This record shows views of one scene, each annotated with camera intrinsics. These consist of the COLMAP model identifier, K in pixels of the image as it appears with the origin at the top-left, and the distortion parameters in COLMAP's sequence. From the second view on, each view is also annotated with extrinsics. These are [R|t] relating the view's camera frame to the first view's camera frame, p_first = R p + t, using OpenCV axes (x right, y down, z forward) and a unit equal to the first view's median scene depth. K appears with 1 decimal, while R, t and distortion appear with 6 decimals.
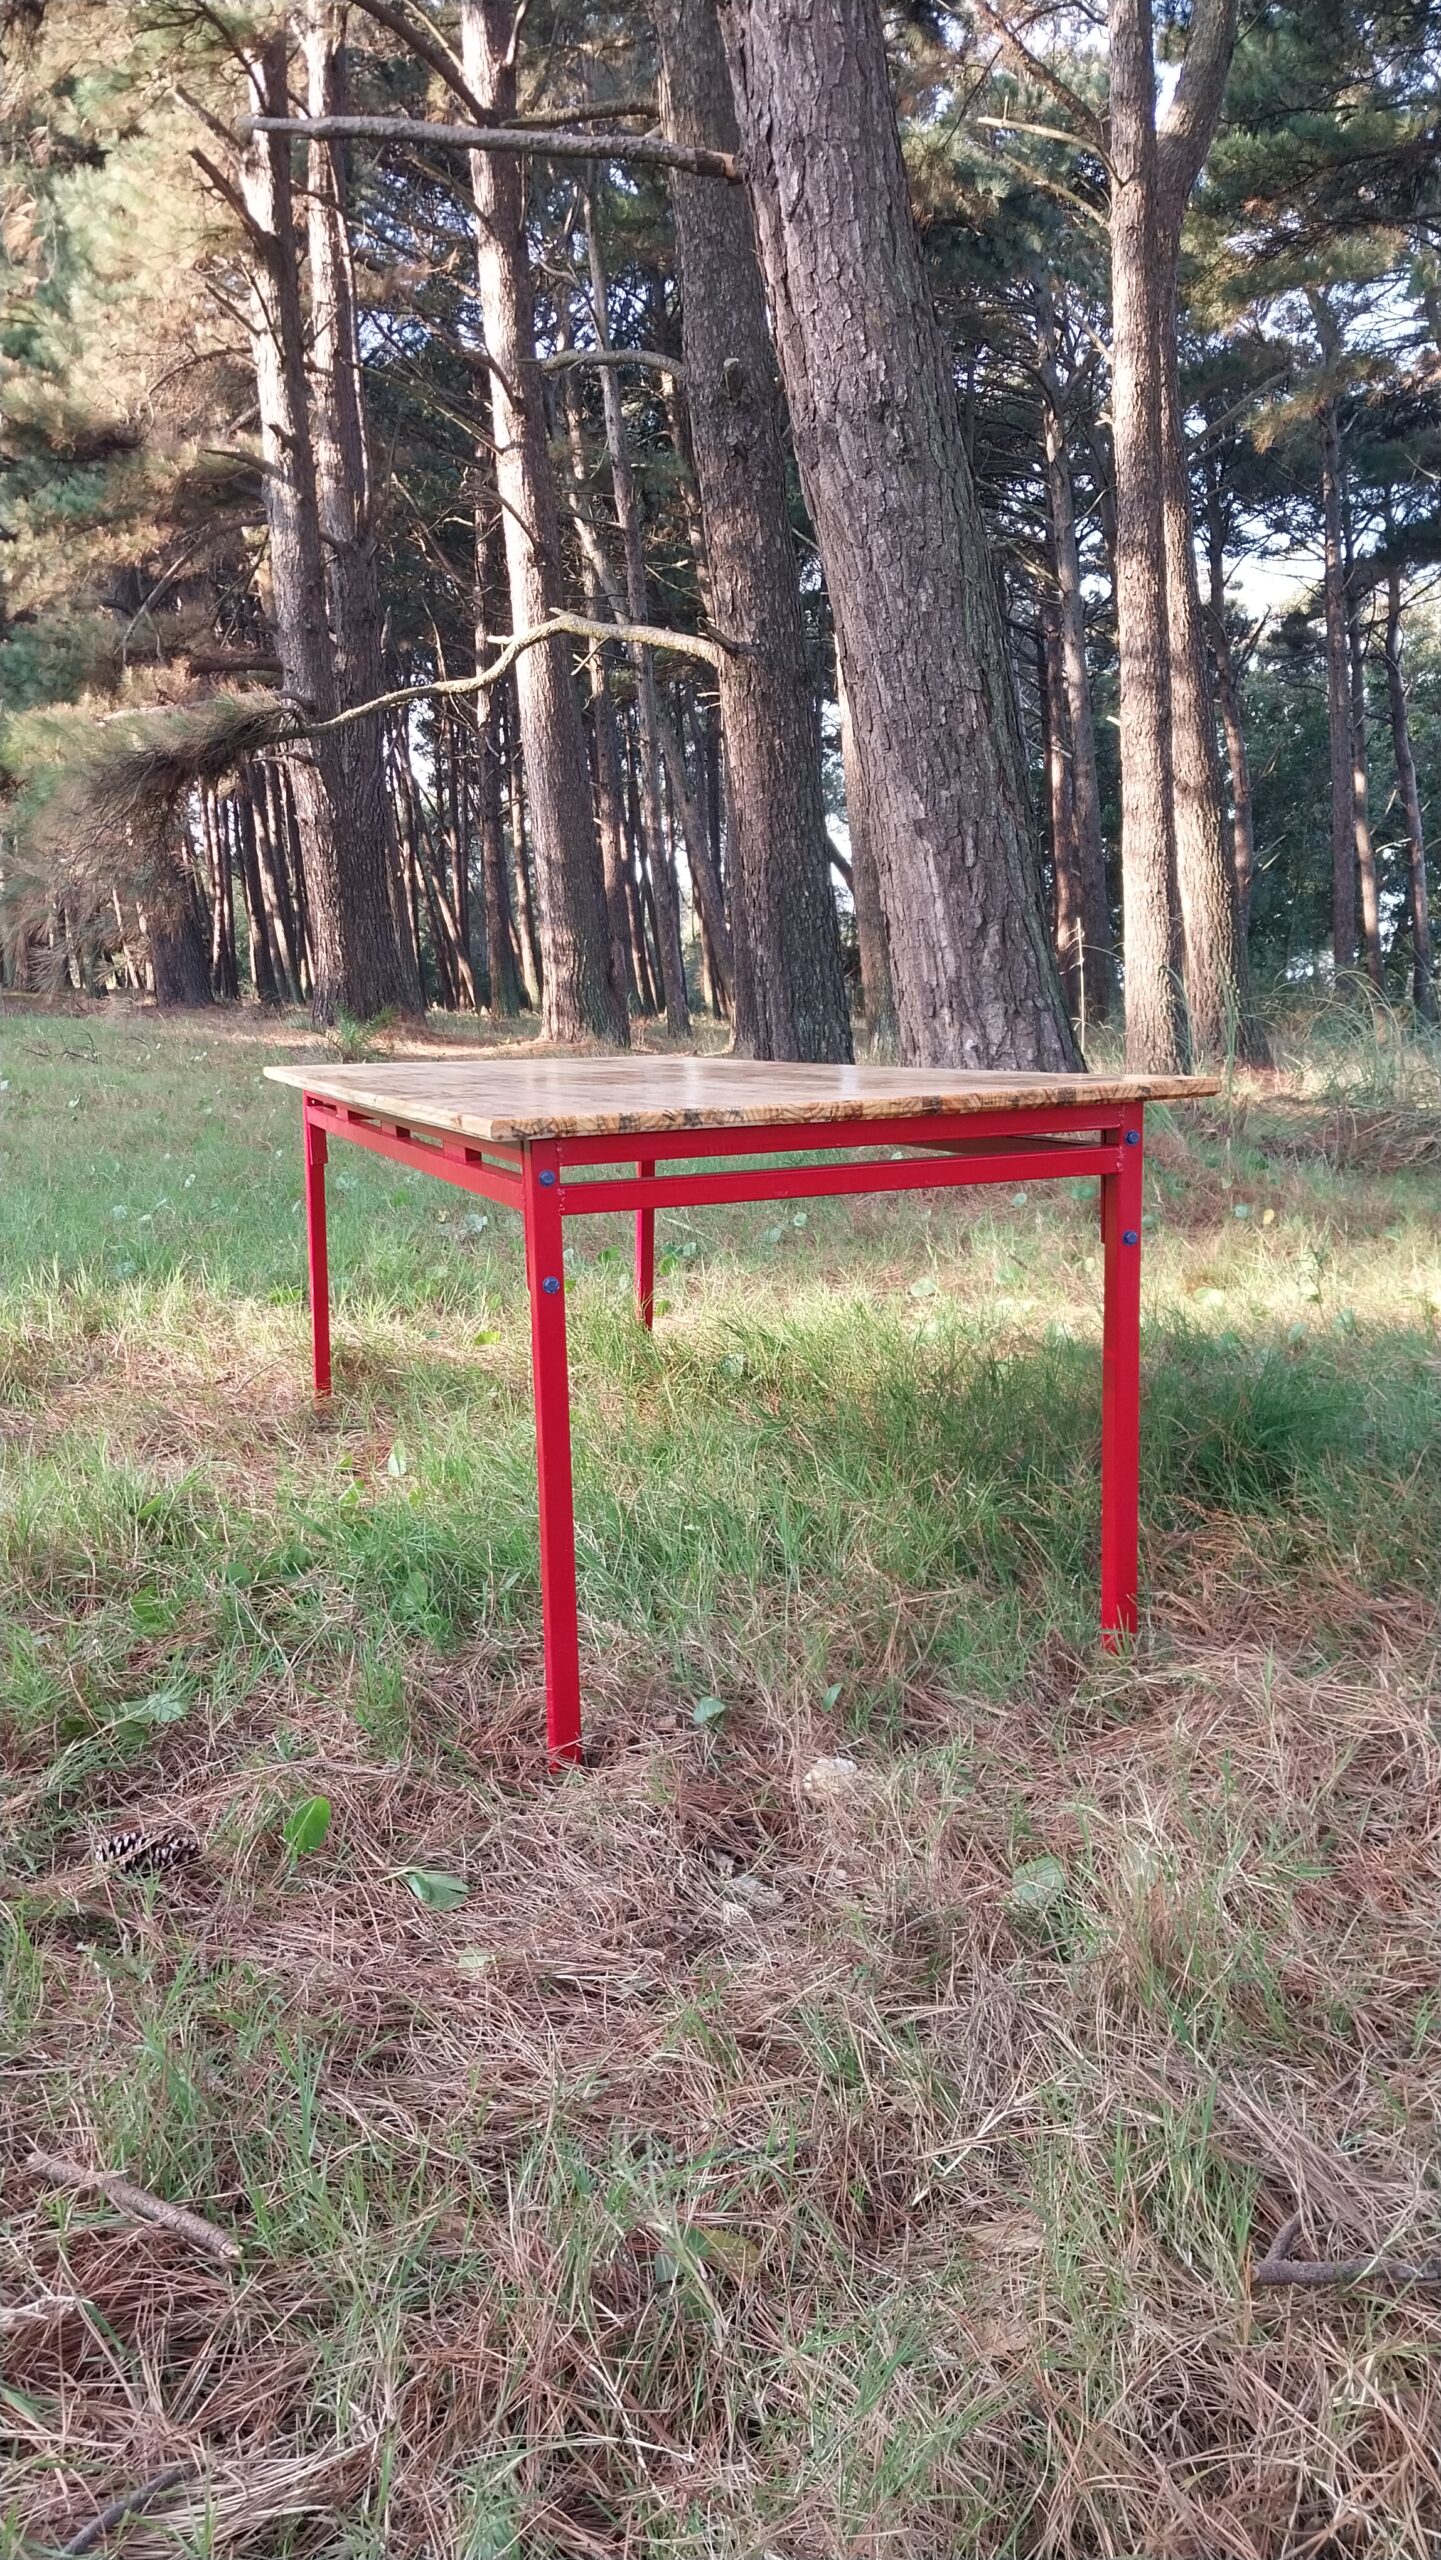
lens RADIAL K [[1972.4, 0, 705.3], [0, 1972.4, 1323.4], [0, 0, 1]] dist [0.216696, -0.712352]
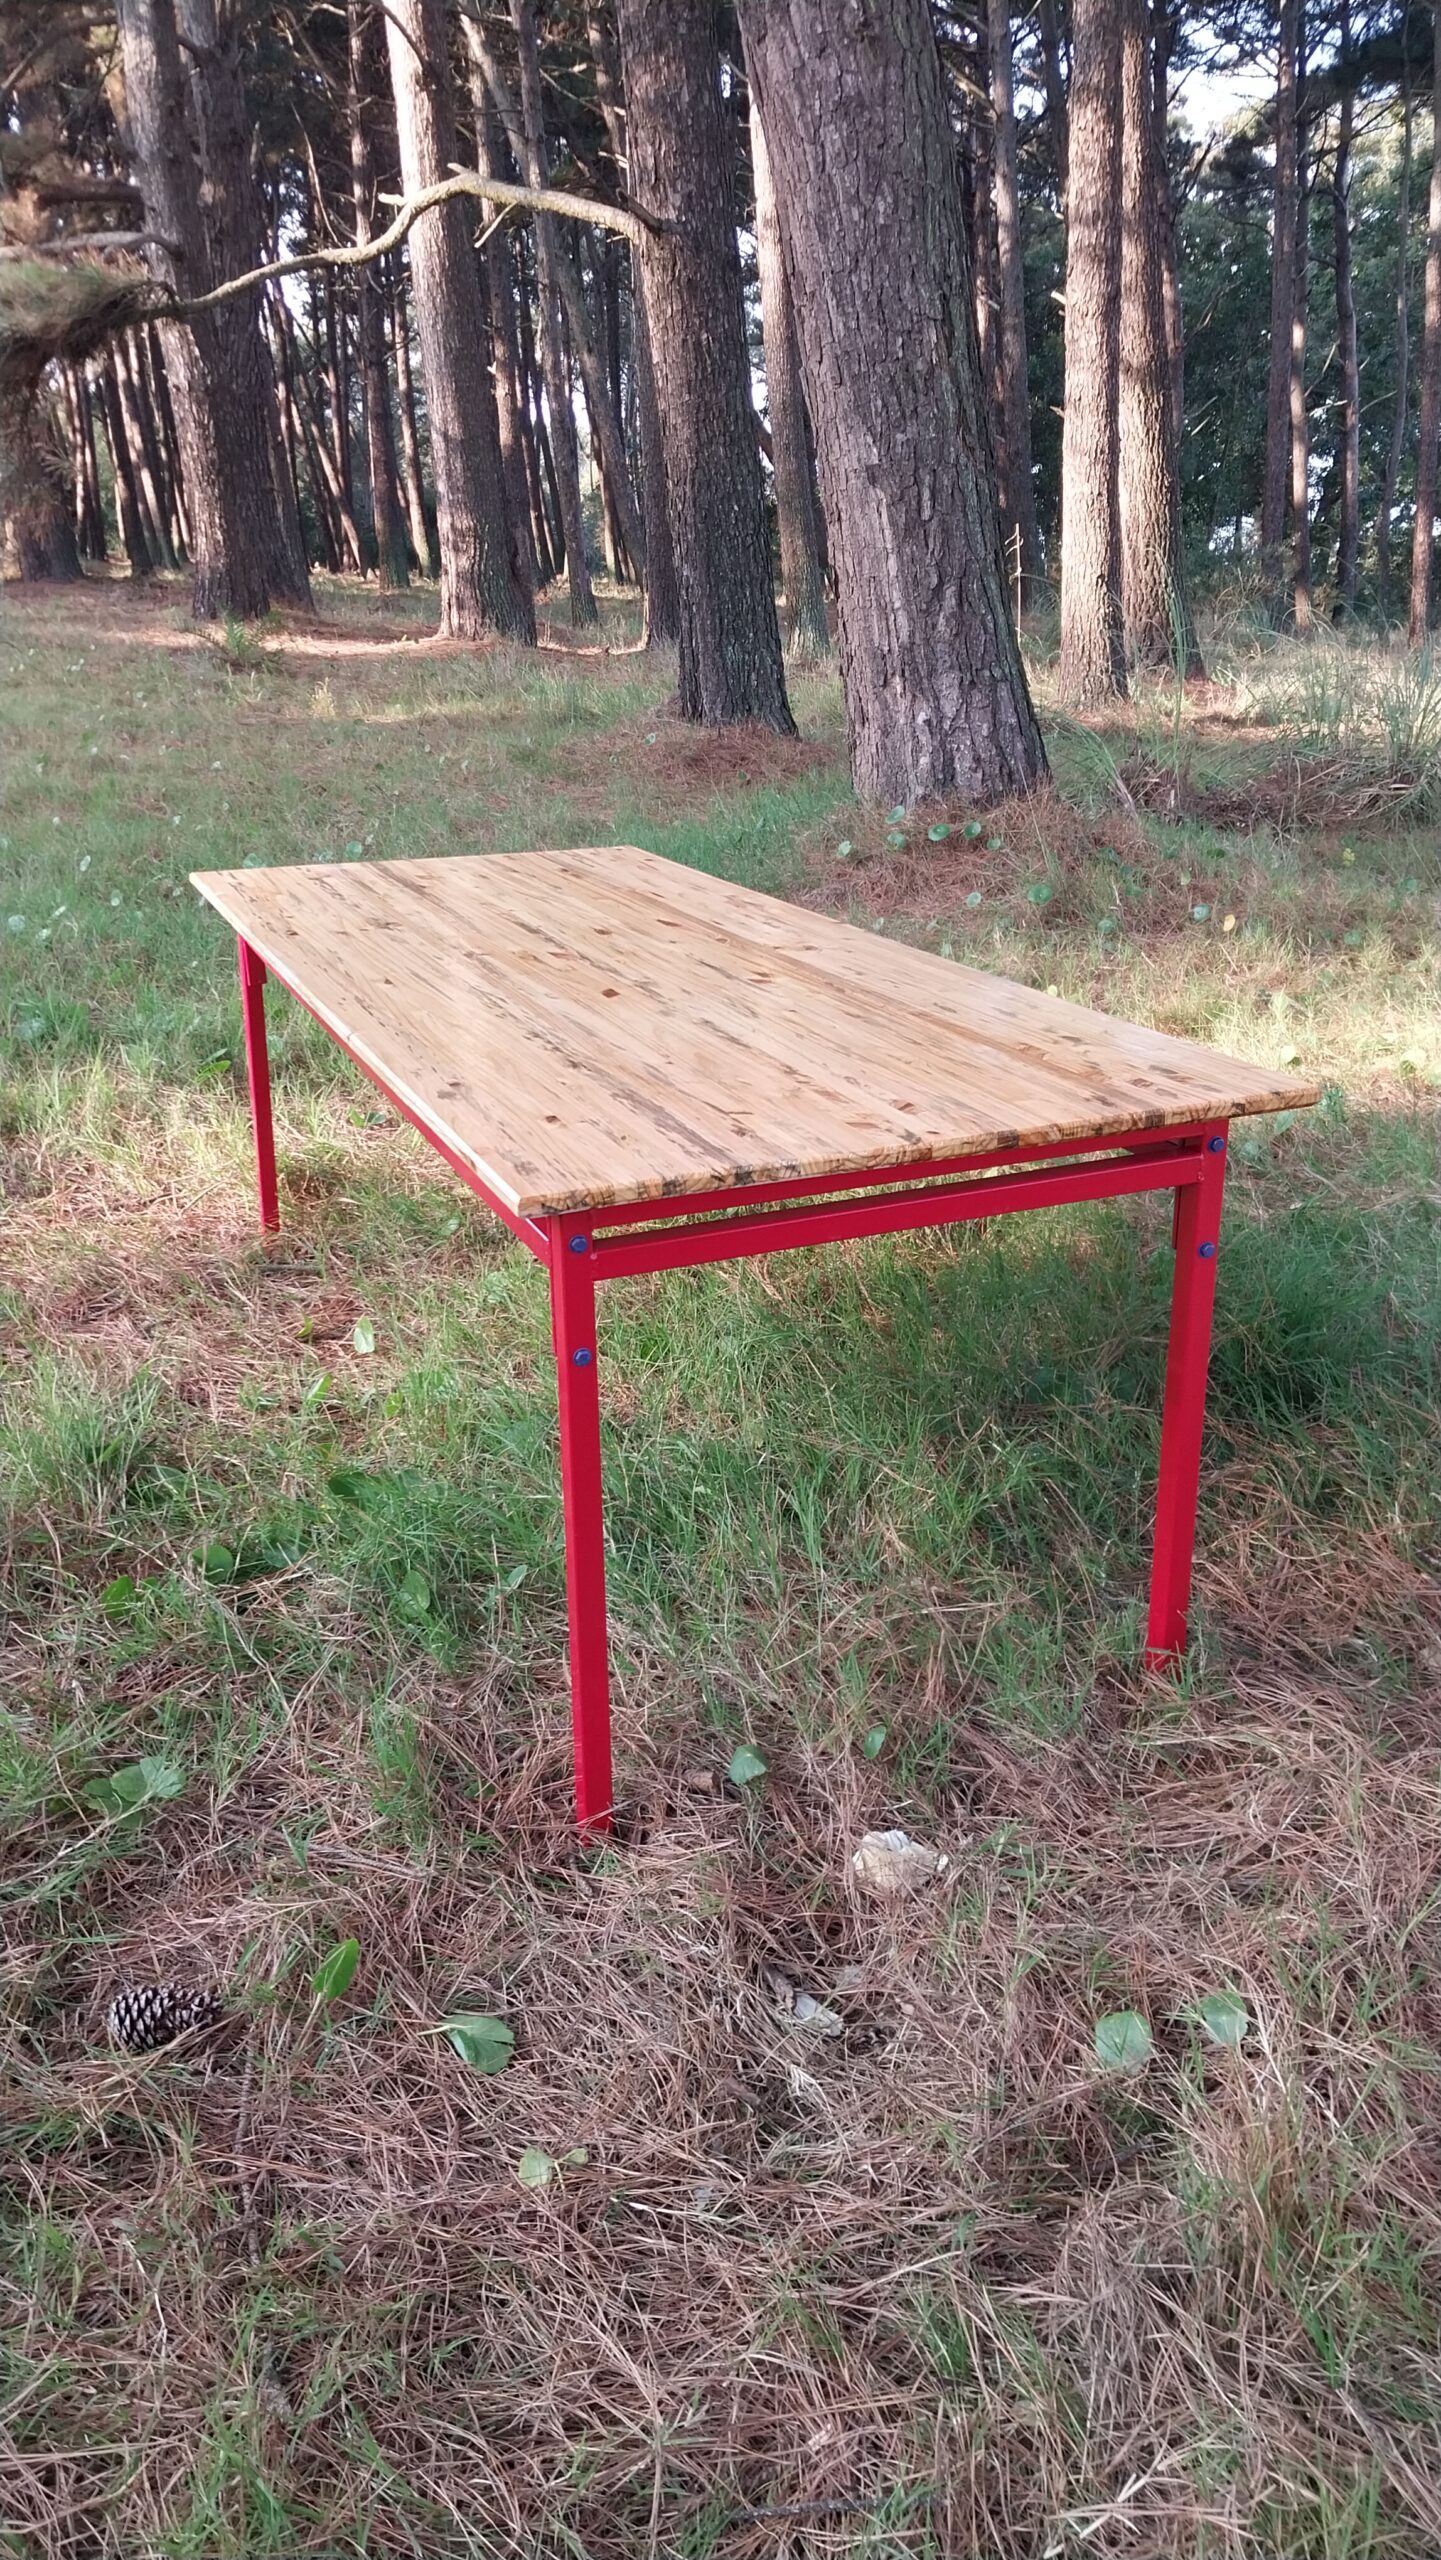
lens RADIAL K [[1984.9, 0, 720.5], [0, 1984.9, 1280.0], [0, 0, 1]] dist [0.009387, -0.002496]
pose [[0.998289, -0.008105, 0.057915, -0.008019], [-0.003256, 0.981108, 0.193434, -0.027035], [-0.058389, -0.193292, 0.979402, 0.016460]]
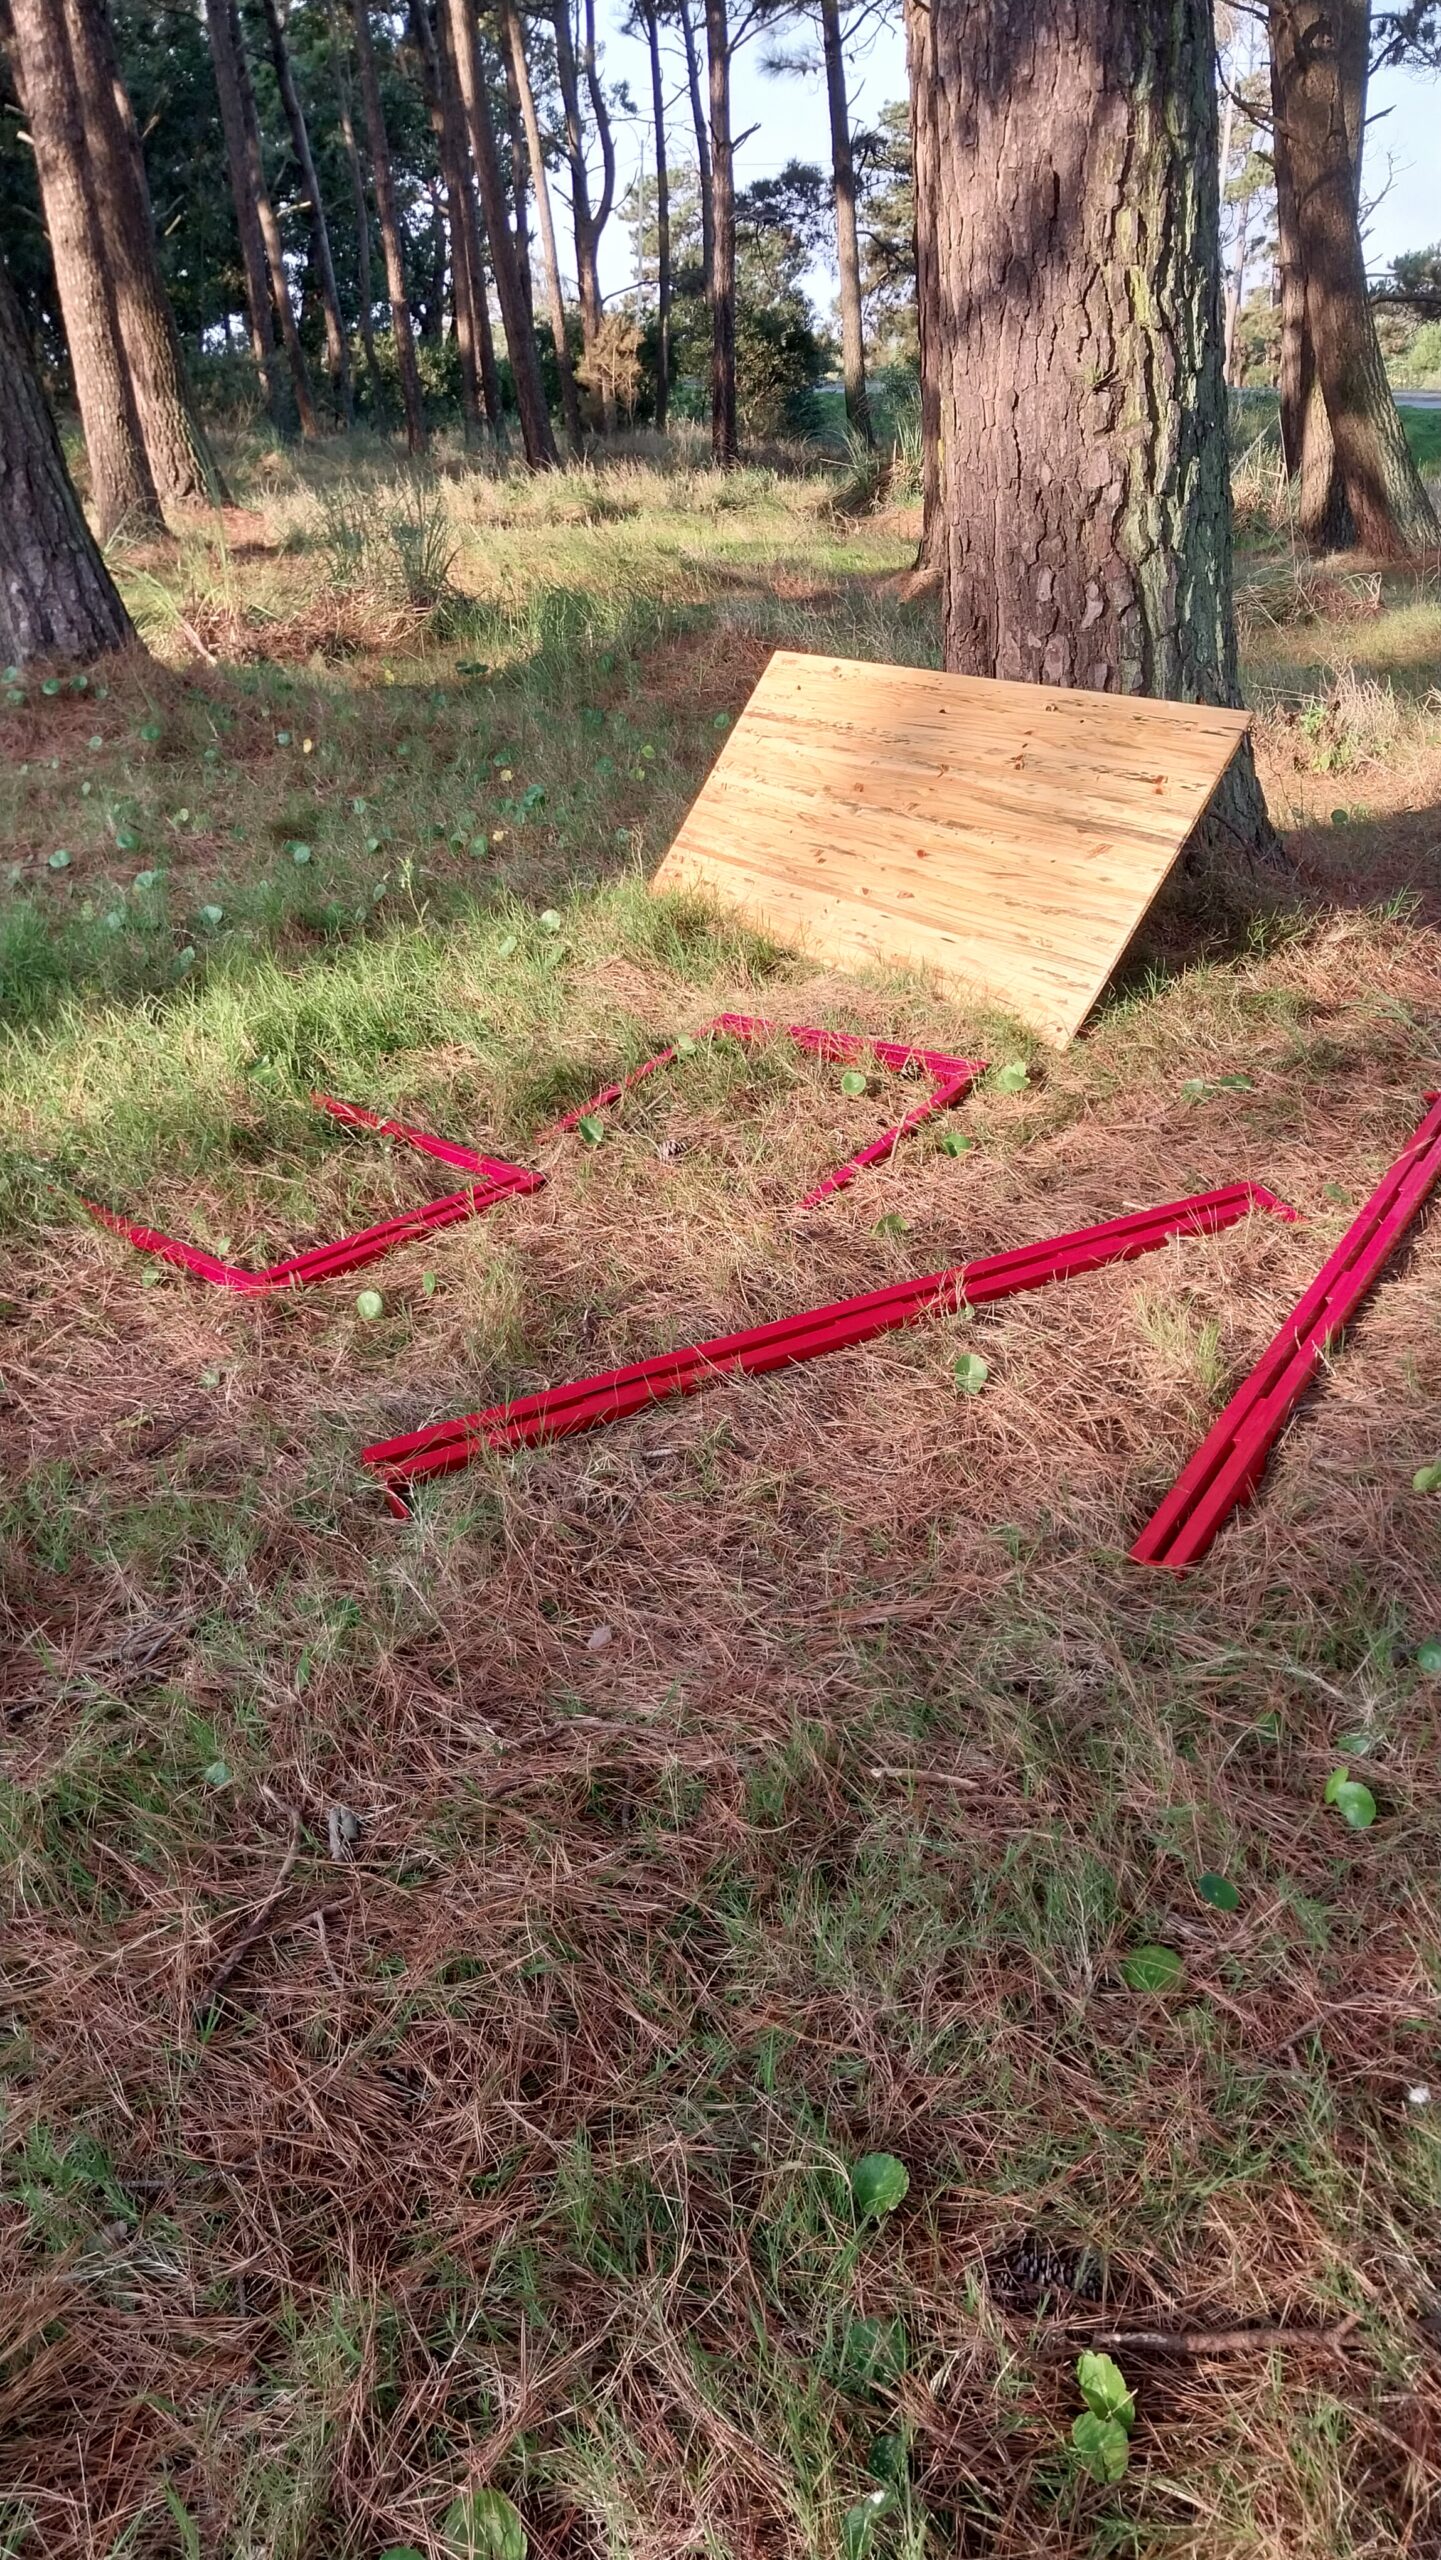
lens RADIAL K [[1984.9, 0, 720.5], [0, 1984.9, 1280.0], [0, 0, 1]] dist [0.009387, -0.002496]
pose [[0.868684, -0.206599, 0.450227, -0.044416], [0.070879, 0.951364, 0.299803, -0.034792], [-0.490269, -0.228522, 0.841079, -0.085907]]
